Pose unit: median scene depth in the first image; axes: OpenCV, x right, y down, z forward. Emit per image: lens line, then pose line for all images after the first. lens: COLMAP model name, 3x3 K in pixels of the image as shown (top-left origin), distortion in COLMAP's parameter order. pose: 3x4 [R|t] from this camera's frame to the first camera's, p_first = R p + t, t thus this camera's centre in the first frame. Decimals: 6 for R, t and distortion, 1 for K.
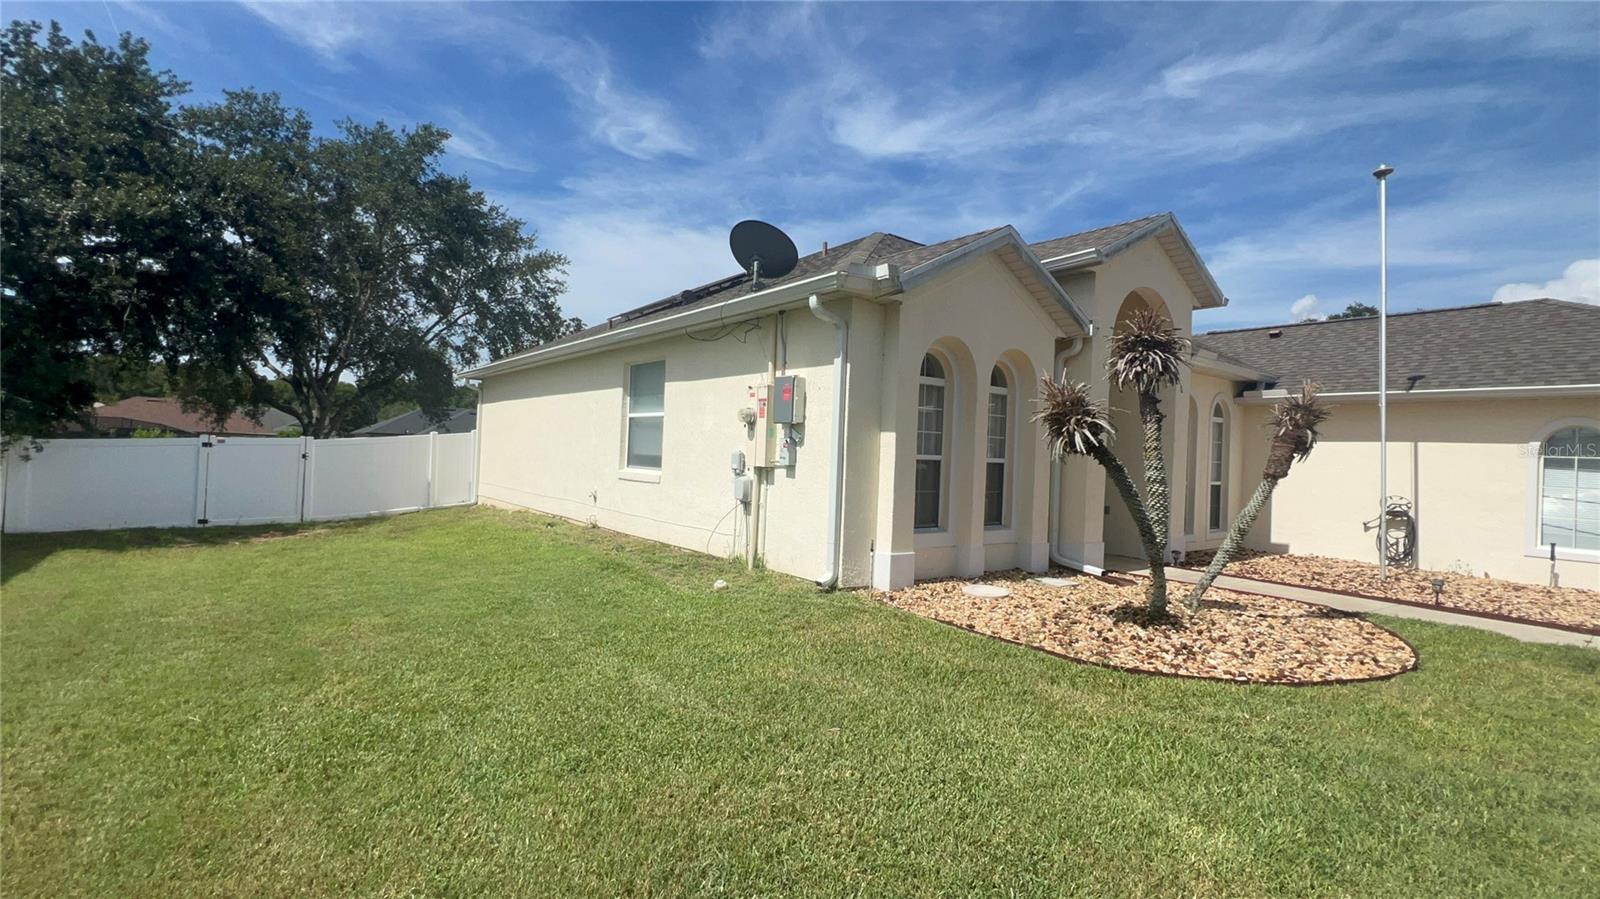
lens RADIAL K [[730.0, 0, 800.0], [0, 730.0, 449.5], [0, 0, 1]] dist [-0.000577, 0.000194]
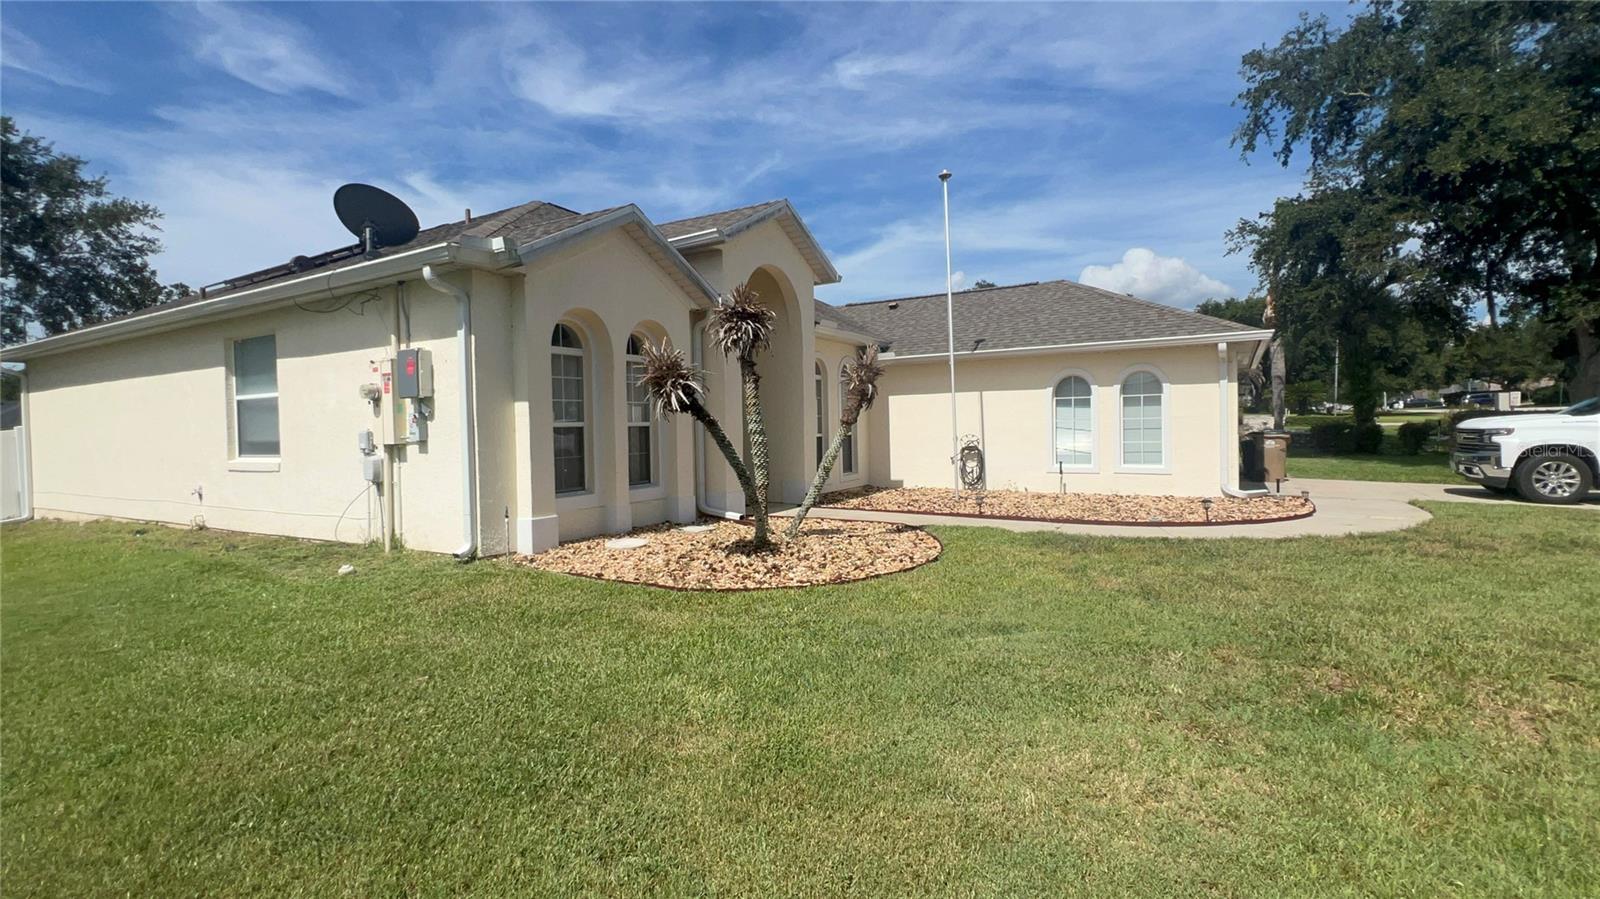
lens RADIAL K [[730.0, 0, 800.0], [0, 730.0, 449.5], [0, 0, 1]] dist [-0.000577, 0.000194]
pose [[0.927303, -0.070213, 0.367667, 0.077361], [0.055710, 0.997198, 0.049925, 0.010433], [-0.370143, -0.025813, 0.928616, -0.078269]]
